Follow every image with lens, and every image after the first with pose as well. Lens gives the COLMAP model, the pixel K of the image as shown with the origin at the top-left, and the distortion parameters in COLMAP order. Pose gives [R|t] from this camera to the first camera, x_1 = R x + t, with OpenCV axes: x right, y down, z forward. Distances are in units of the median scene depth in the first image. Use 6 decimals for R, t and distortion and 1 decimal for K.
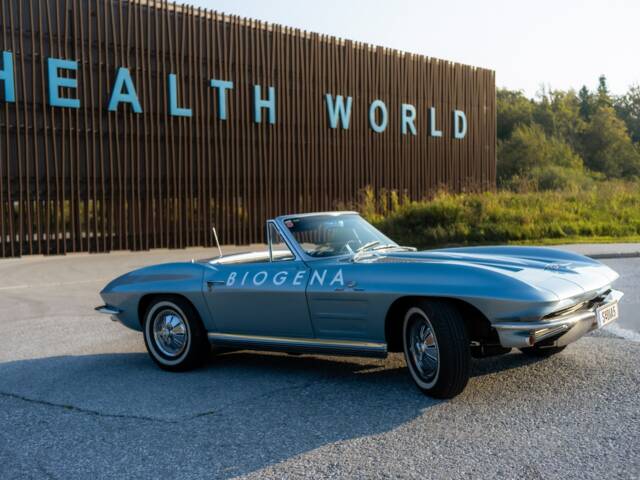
lens RADIAL K [[734.7, 0, 320.5], [0, 734.7, 242.3], [0, 0, 1]] dist [0.034924, 0.015604]
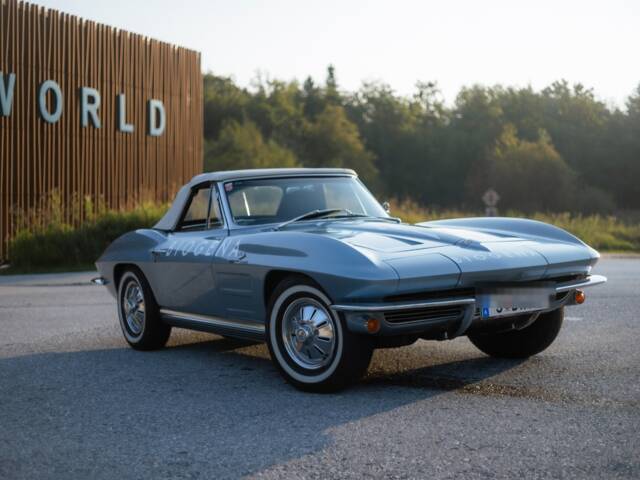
lens RADIAL K [[1100.0, 0, 320.0], [0, 1100.0, 240.0], [0, 0, 1]] dist [0.040861, -0.011997]
pose [[0.939655, 0.016308, 0.341734, -0.046582], [-0.001394, 0.999037, -0.043845, 0.020099], [-0.342120, 0.040723, 0.938774, -0.151606]]
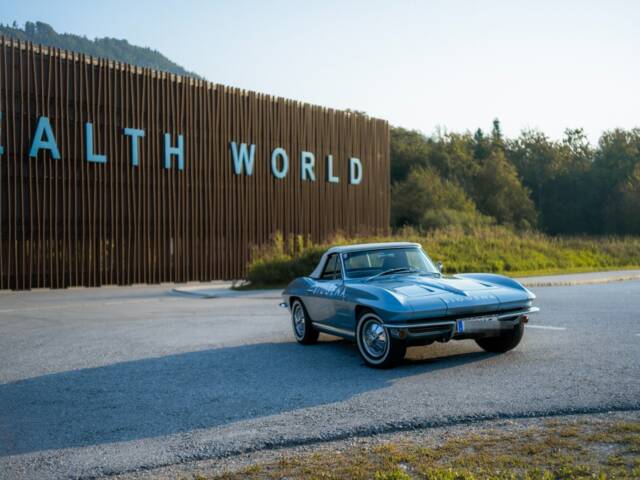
lens RADIAL K [[885.9, 0, 320.0], [0, 885.9, 240.0], [0, 0, 1]] dist [0.033574, 0.011678]
pose [[0.989935, 0.008031, 0.141295, -0.043501], [0.000030, 0.998377, -0.056956, 0.011989], [-0.141523, 0.056387, 0.988328, -0.264218]]
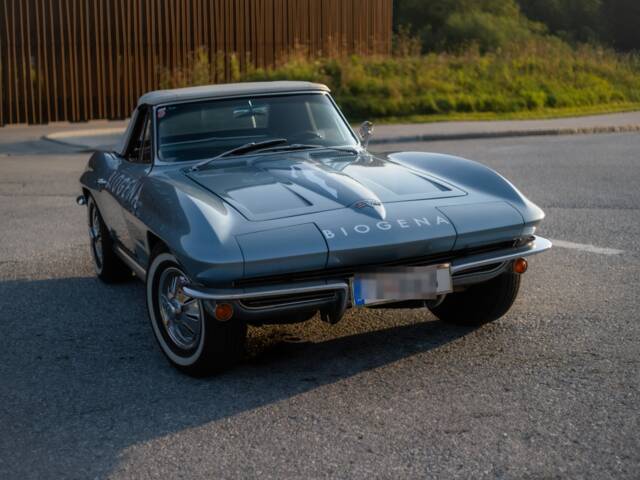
lens RADIAL K [[1137.5, 0, 320.0], [0, 1137.5, 240.0], [0, 0, 1]] dist [0.021145, -0.005121]
pose [[0.990776, -0.015443, 0.134625, 0.014857], [0.001245, 0.994480, 0.104915, 0.000078], [-0.135503, -0.103780, 0.985327, -0.140154]]
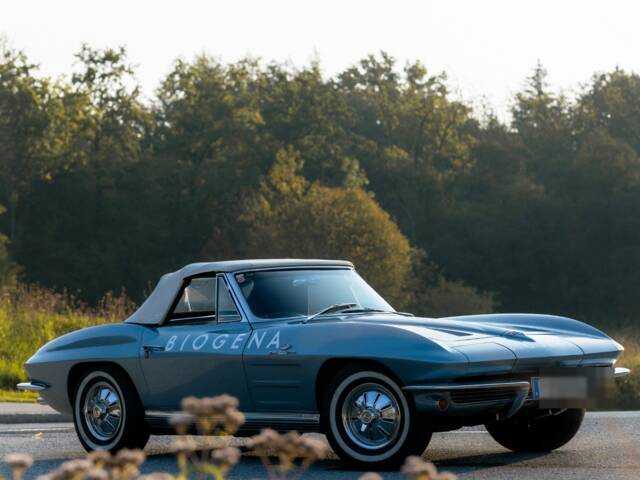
lens RADIAL K [[2737.0, 0, 320.0], [0, 2737.0, 240.0], [0, 0, 1]] dist [0.202753, 0.500151]
pose [[0.845540, 0.054318, 0.531142, -0.265231], [0.001378, 0.994586, -0.103906, 0.048365], [-0.533911, 0.088589, 0.840887, -0.400348]]
